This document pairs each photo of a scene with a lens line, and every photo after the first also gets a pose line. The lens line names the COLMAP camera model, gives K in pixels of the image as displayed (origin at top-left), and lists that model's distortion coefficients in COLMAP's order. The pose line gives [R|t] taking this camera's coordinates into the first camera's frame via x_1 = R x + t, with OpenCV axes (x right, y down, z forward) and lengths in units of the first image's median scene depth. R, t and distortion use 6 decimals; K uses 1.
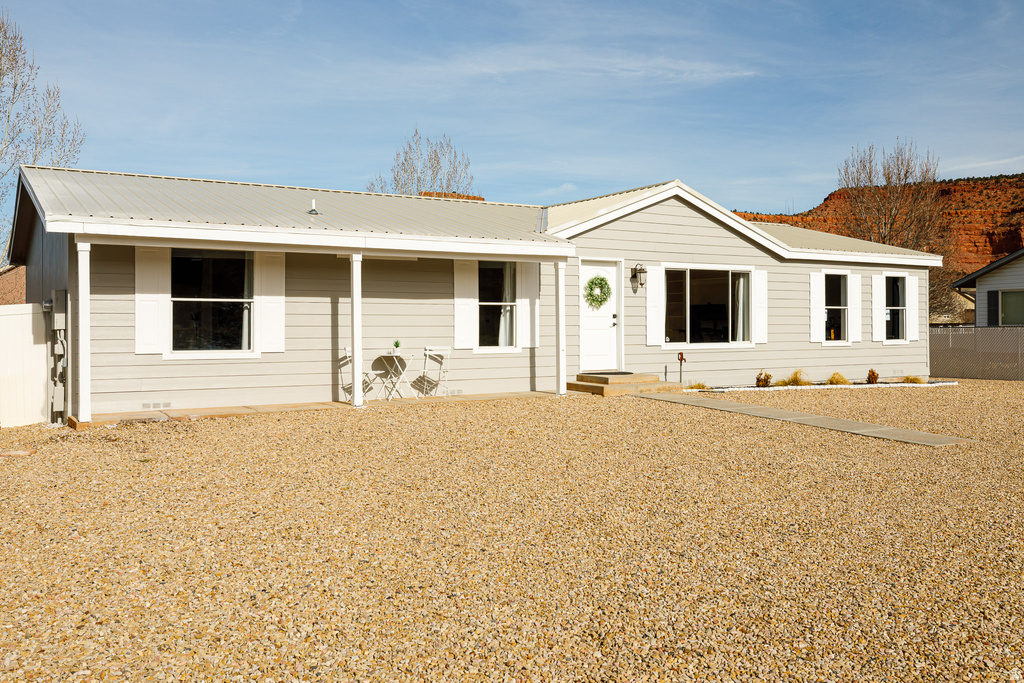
lens RADIAL K [[891.8, 0, 512.7], [0, 891.8, 331.6], [0, 0, 1]] dist [0.004450, -0.008396]
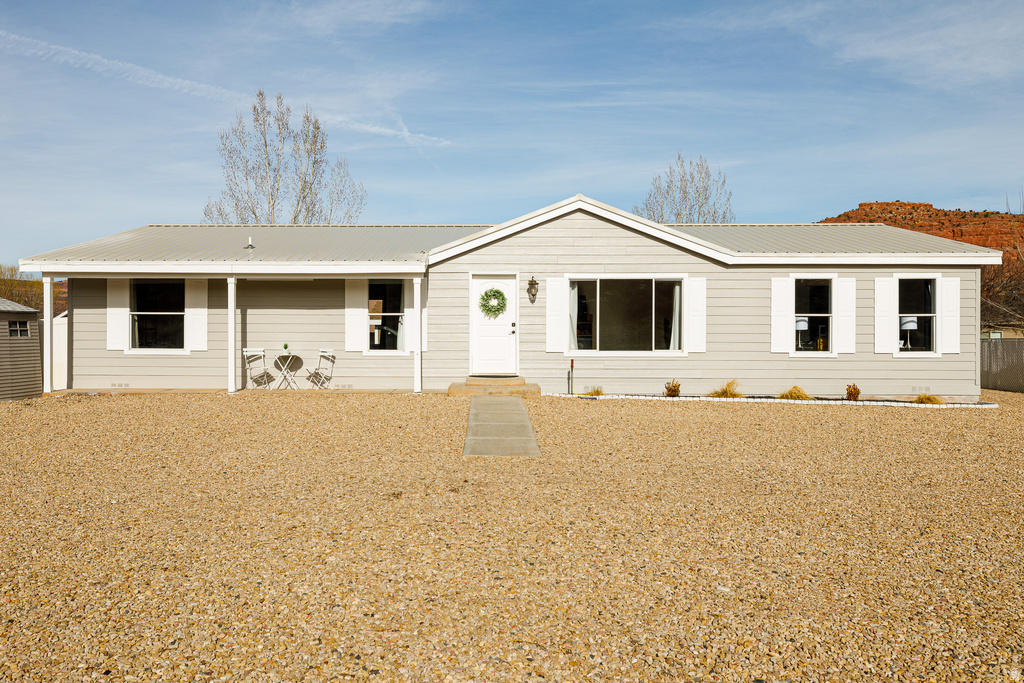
lens RADIAL K [[851.8, 0, 512.6], [0, 851.8, 352.5], [0, 0, 1]] dist [0.002283, 0.008995]
pose [[0.841276, 0.013081, -0.540447, 0.677070], [-0.010111, 0.999913, 0.008462, 0.007953], [0.540511, -0.001654, 0.841335, 0.121071]]
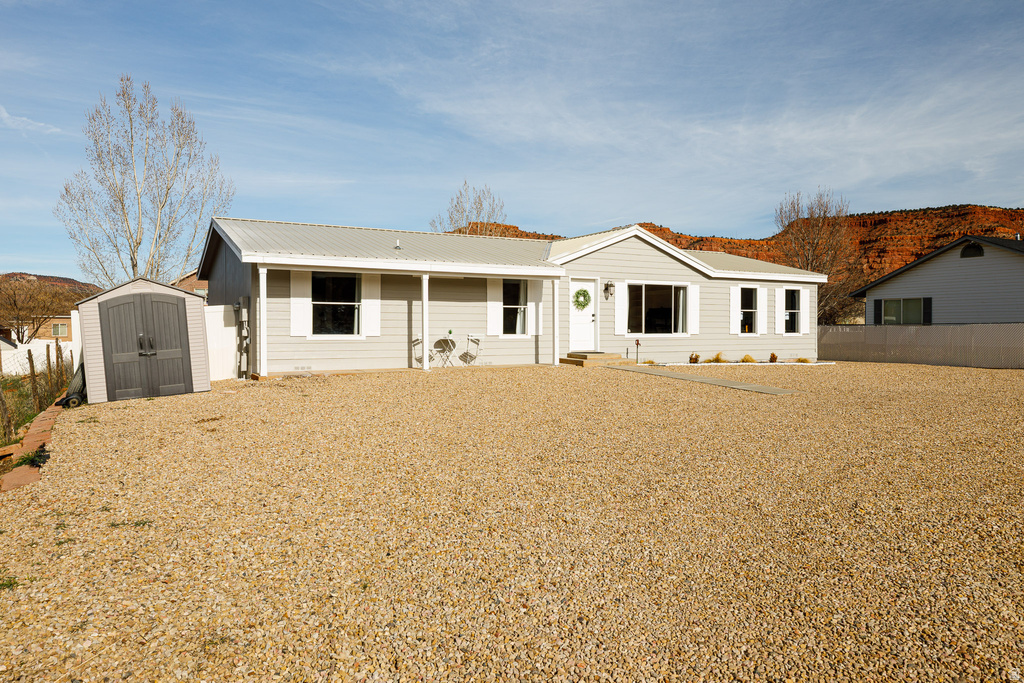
lens RADIAL K [[689.3, 0, 506.8], [0, 689.3, 337.9], [0, 0, 1]] dist [0.002620, 0.010997]
pose [[0.998826, 0.006978, -0.047931, 0.023989], [-0.006397, 0.999904, 0.012264, 0.007740], [0.048012, -0.011943, 0.998775, -0.177242]]
